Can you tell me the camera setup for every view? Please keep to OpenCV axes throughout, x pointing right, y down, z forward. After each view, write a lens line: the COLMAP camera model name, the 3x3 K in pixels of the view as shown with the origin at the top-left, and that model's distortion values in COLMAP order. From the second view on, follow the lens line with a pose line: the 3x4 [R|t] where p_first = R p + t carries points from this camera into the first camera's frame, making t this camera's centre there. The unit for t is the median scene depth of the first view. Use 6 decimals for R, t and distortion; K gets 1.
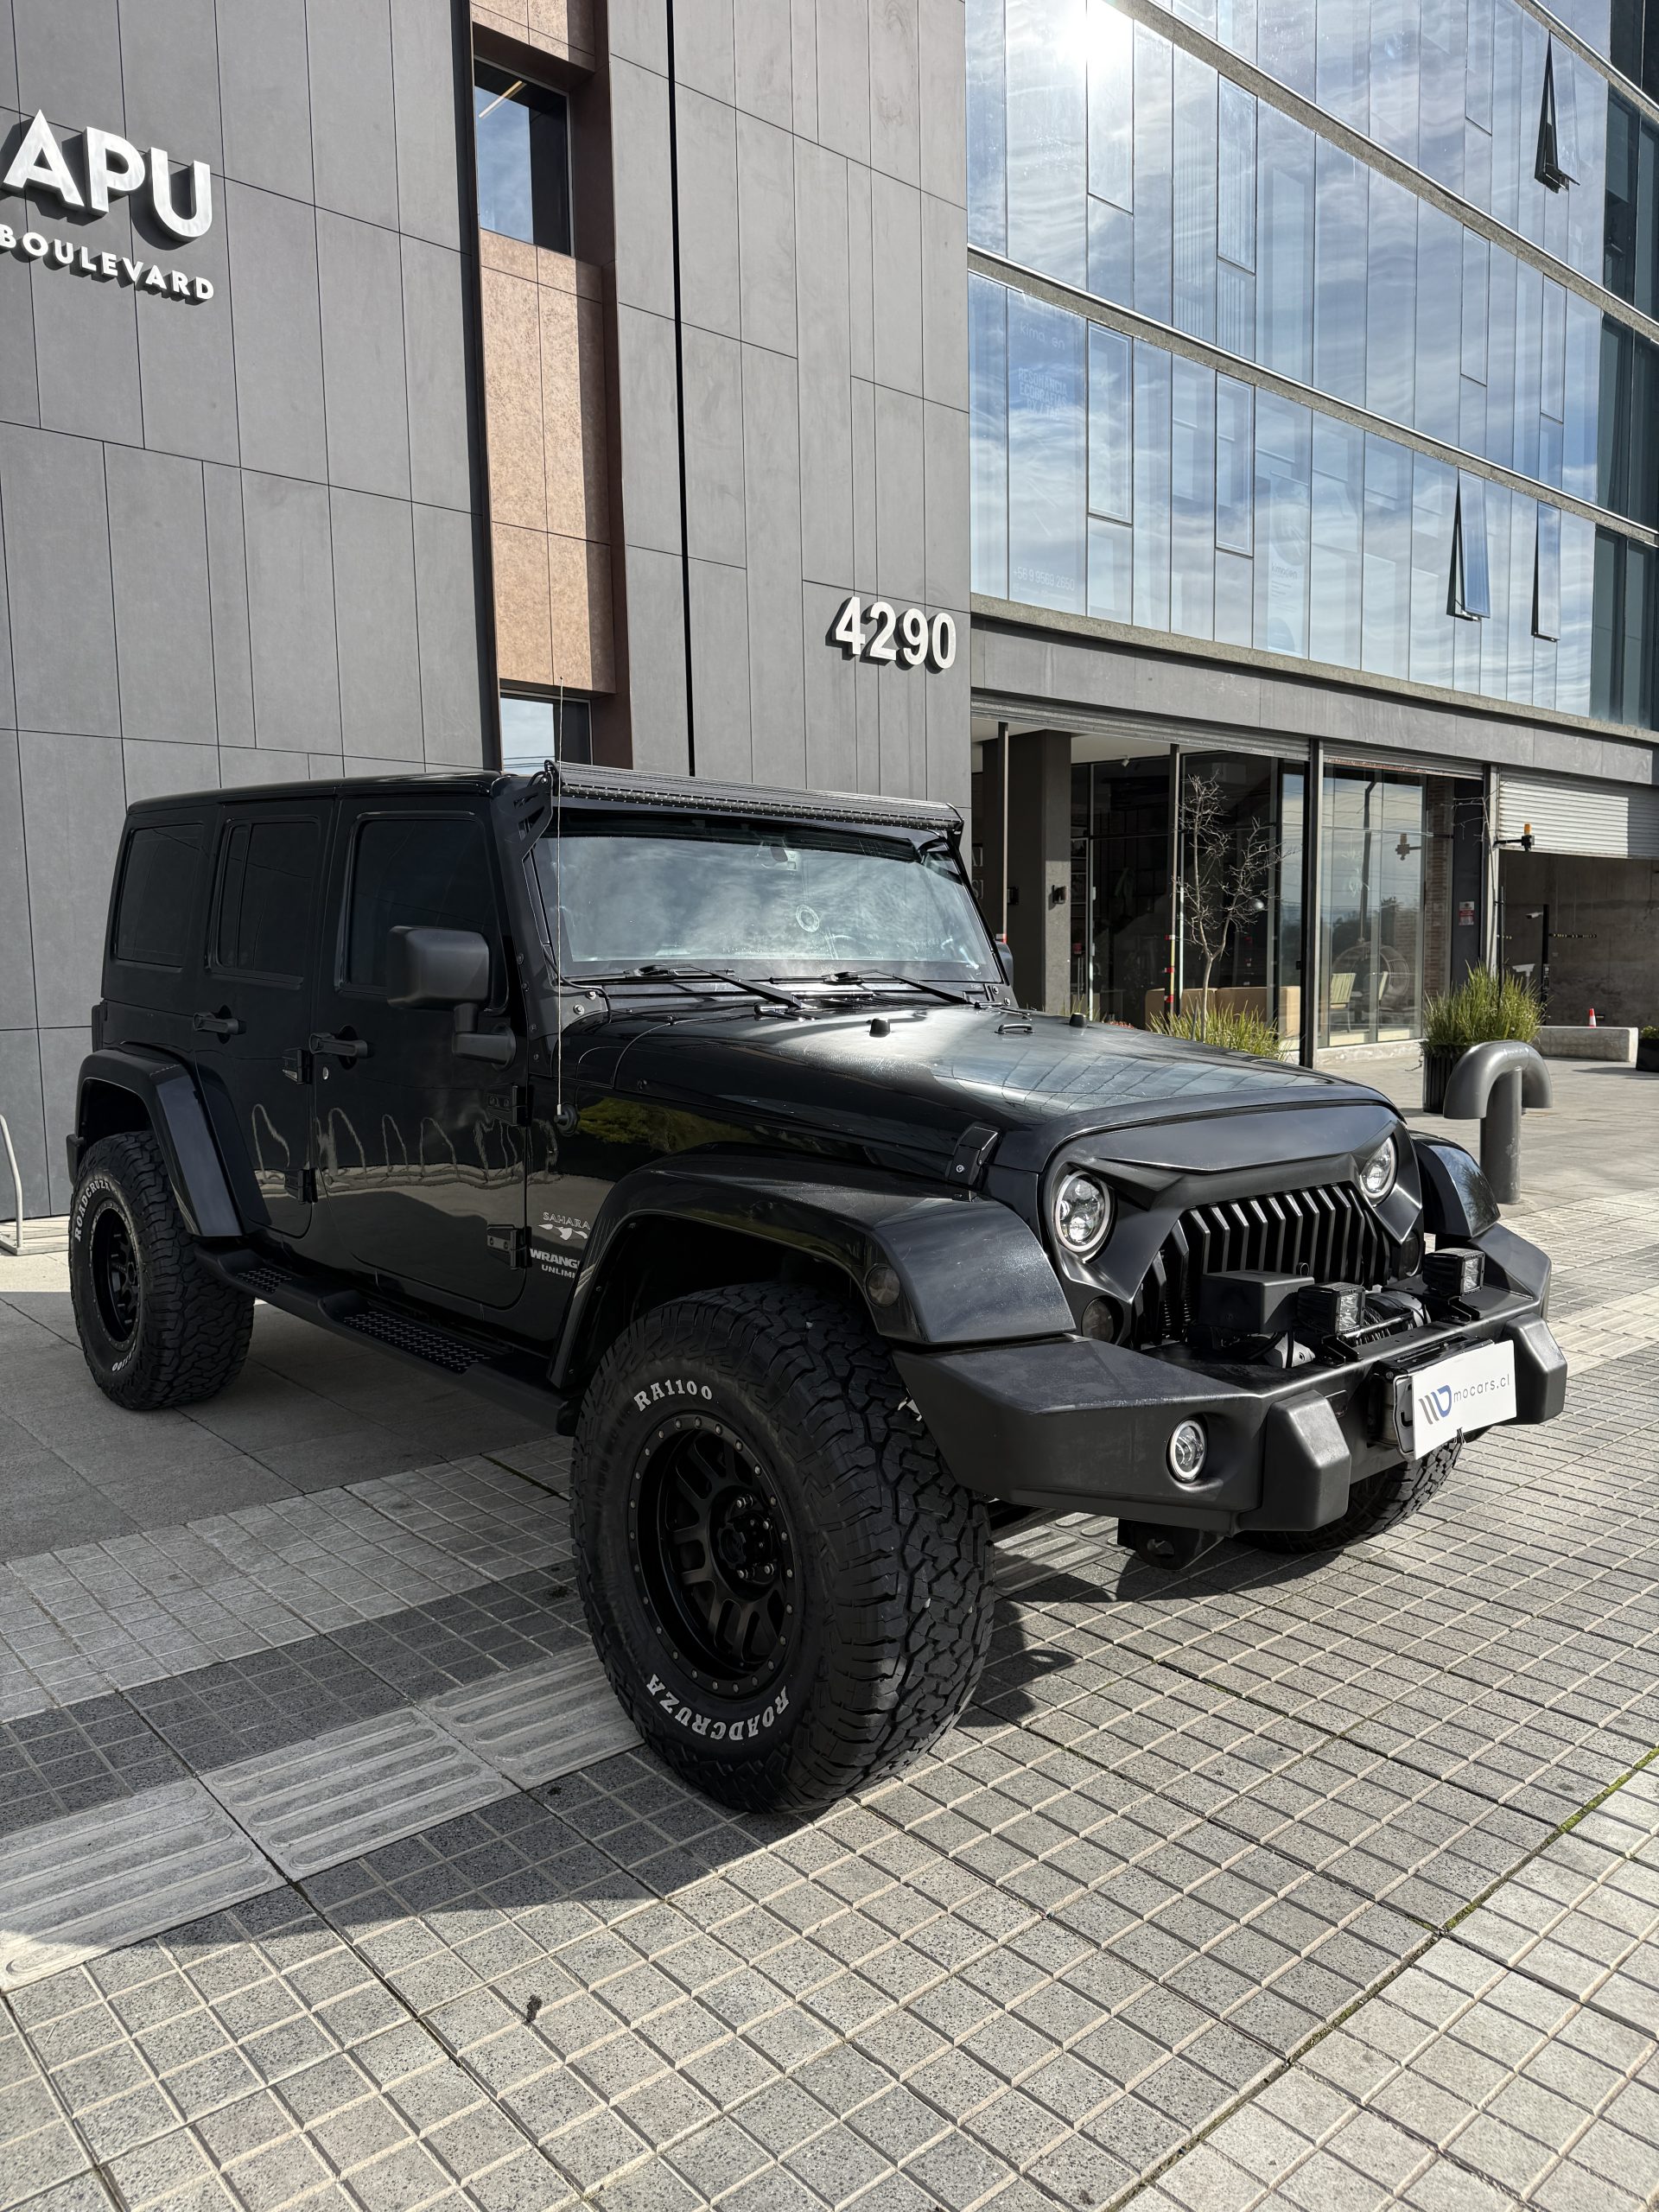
lens RADIAL K [[1559.4, 0, 813.5], [0, 1559.4, 1108.1], [0, 0, 1]] dist [0.023956, -0.038636]
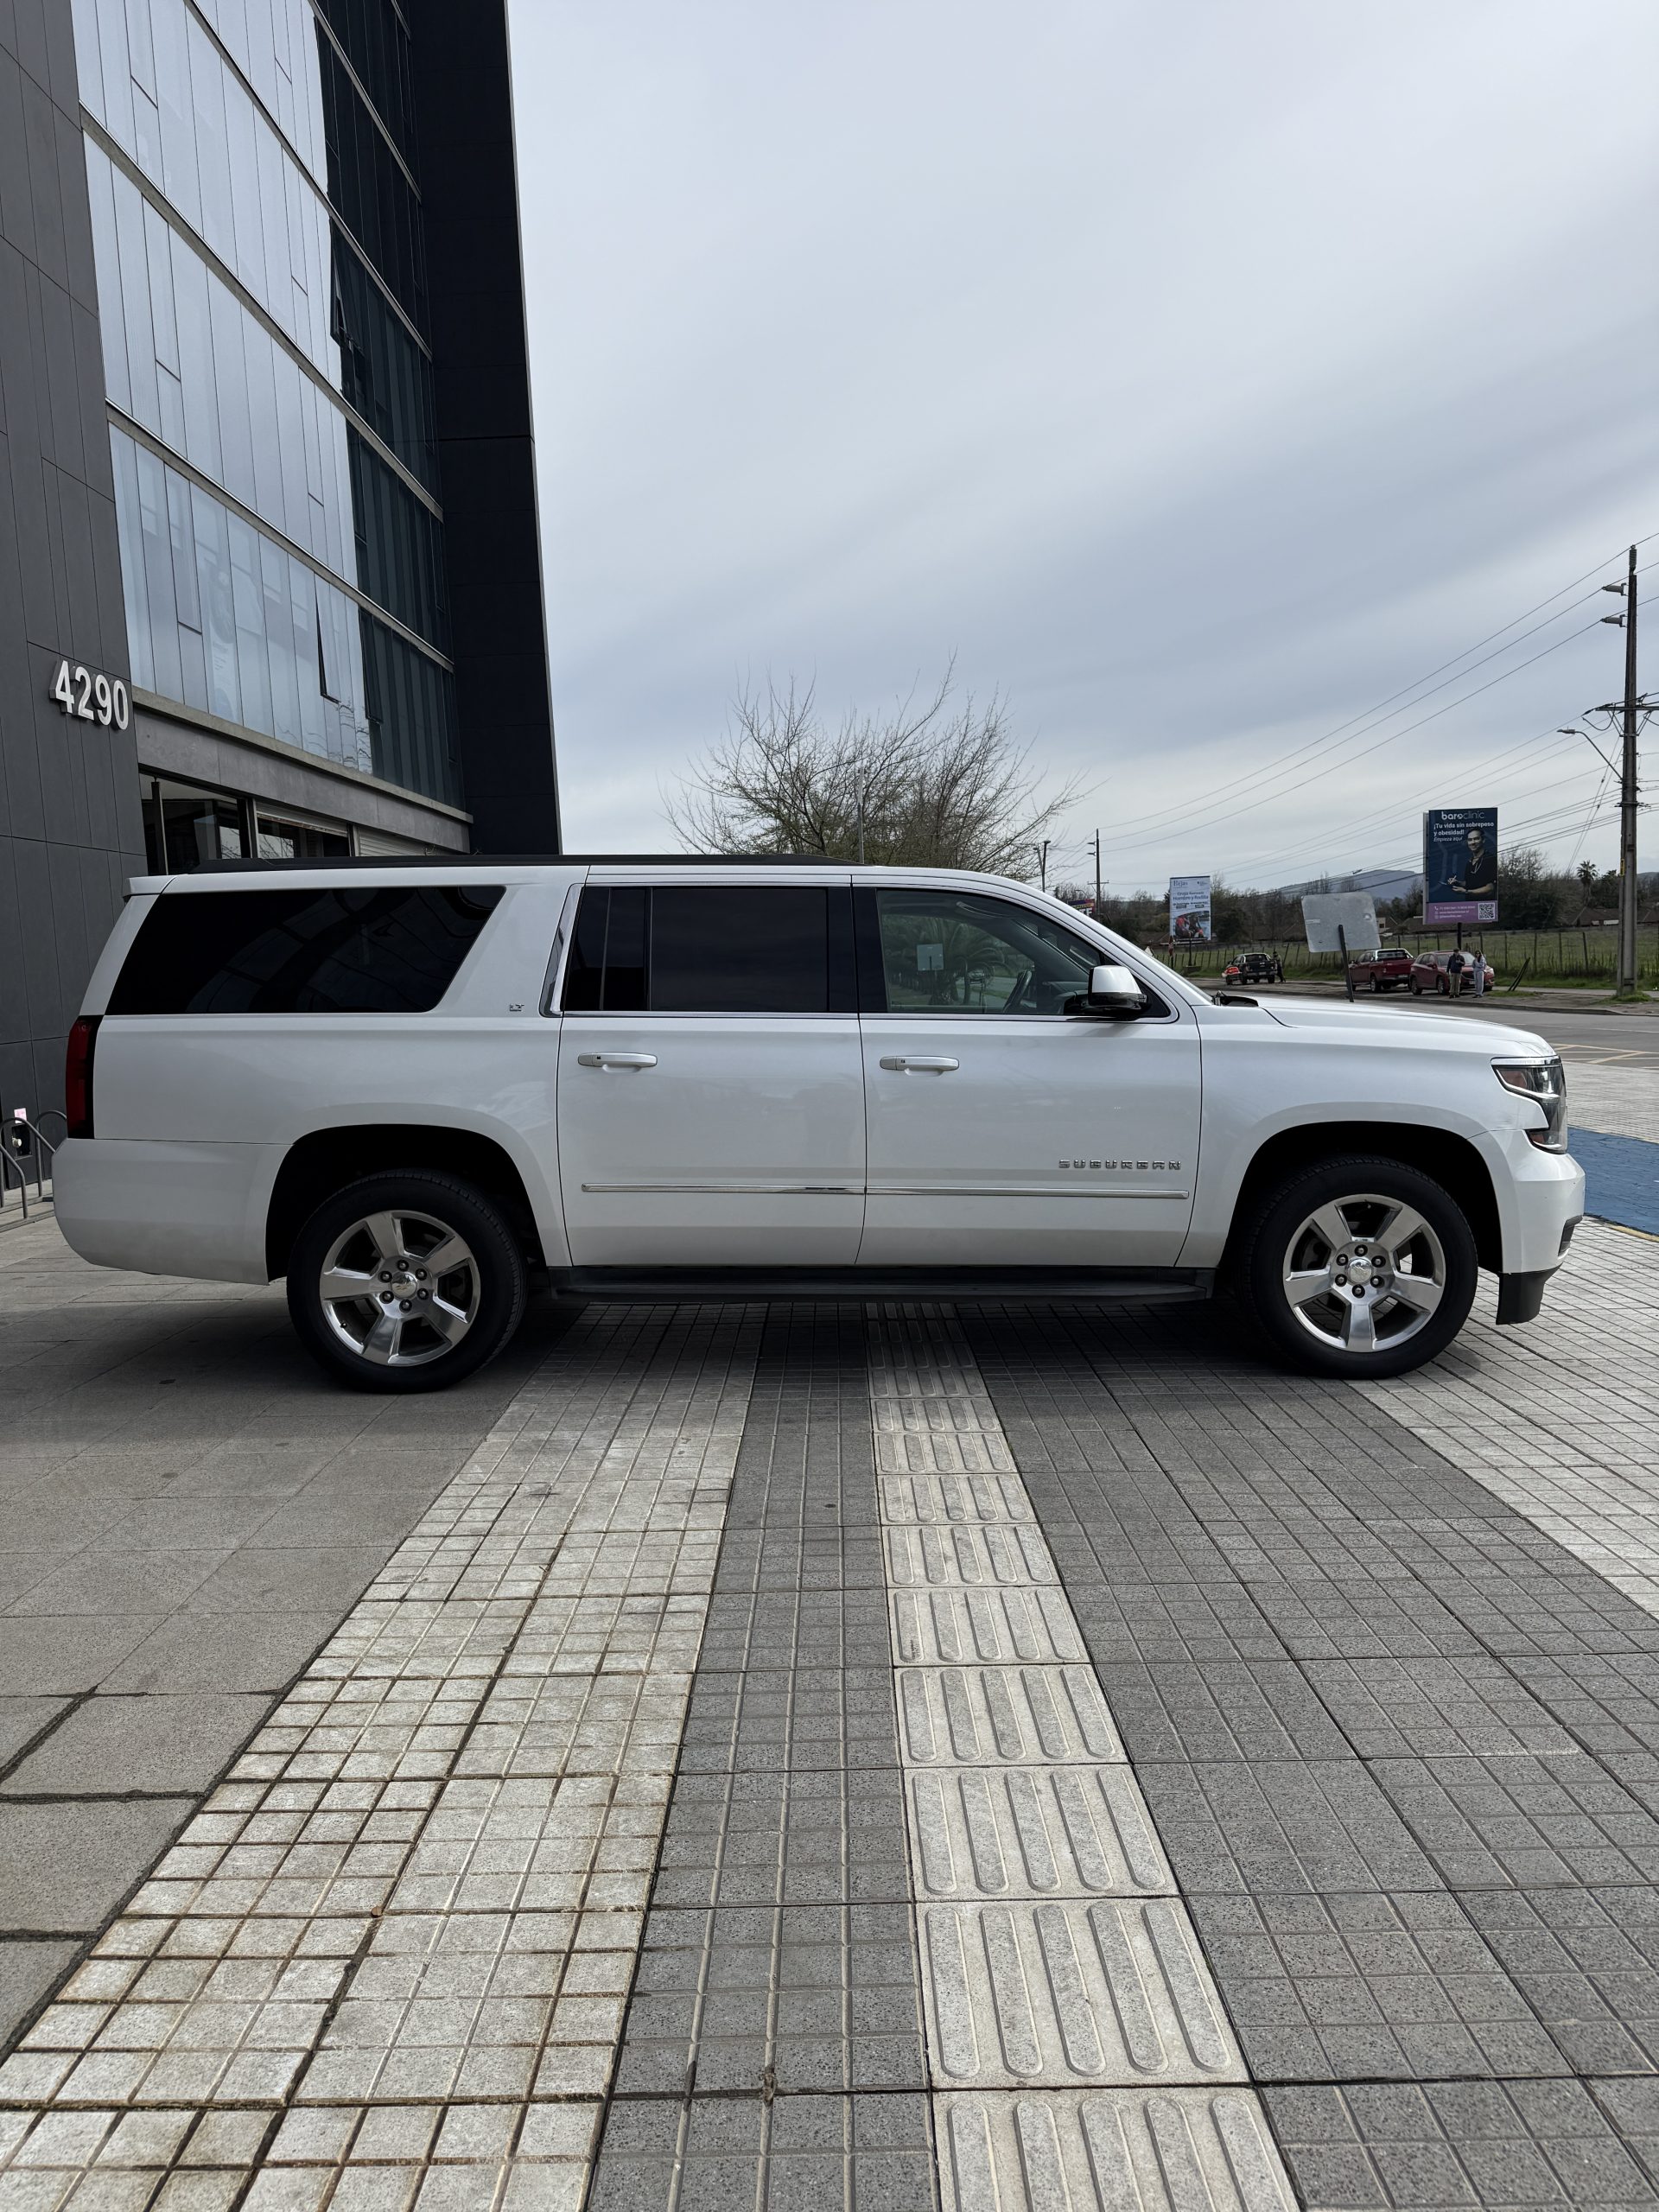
lens RADIAL K [[1559.4, 0, 829.0], [0, 1559.4, 1103.9], [0, 0, 1]] dist [0.023956, -0.038636]
pose [[0.663380, -0.076629, 0.744348, -0.437920], [0.095001, 0.995318, 0.017799, 0.006434], [-0.742227, 0.058907, 0.667554, -0.085407]]
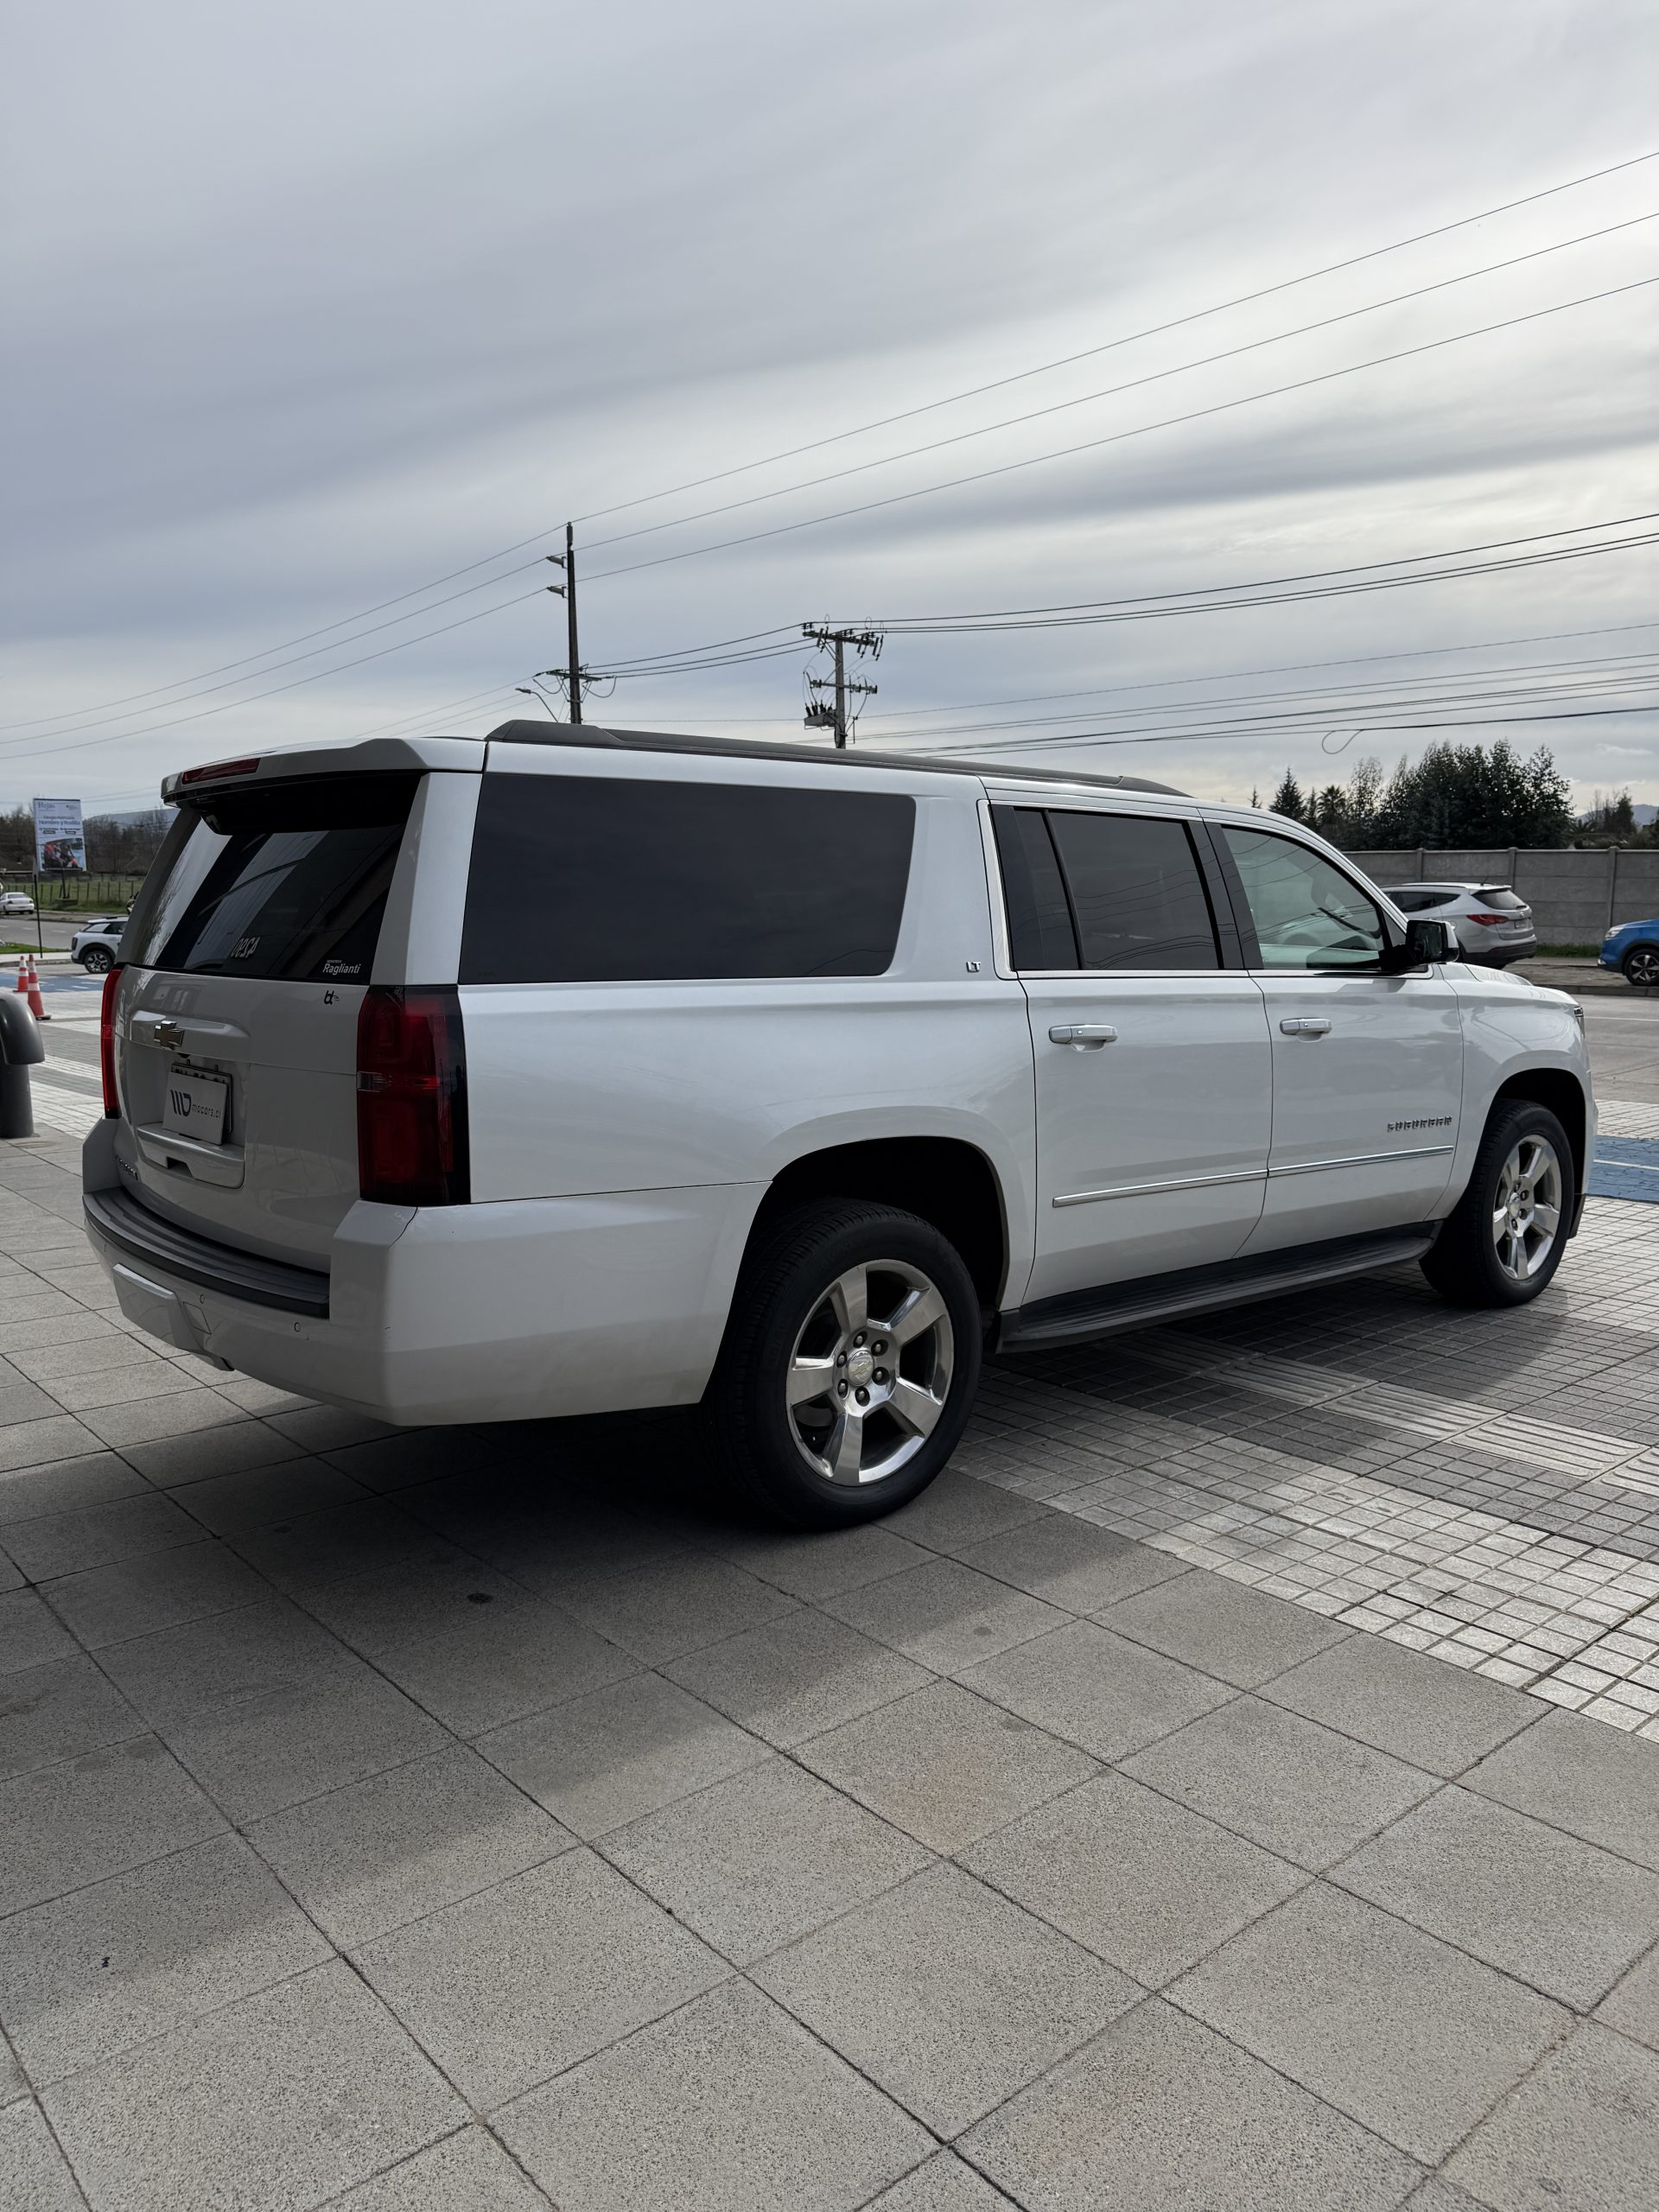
lens RADIAL K [[1559.4, 0, 818.6], [0, 1559.4, 1118.7], [0, 0, 1]] dist [0.023956, -0.038636]
pose [[0.016064, -0.136569, 0.990500, -0.491502], [0.091177, 0.986701, 0.134566, -0.037611], [-0.995705, 0.088150, 0.028302, 0.306279]]
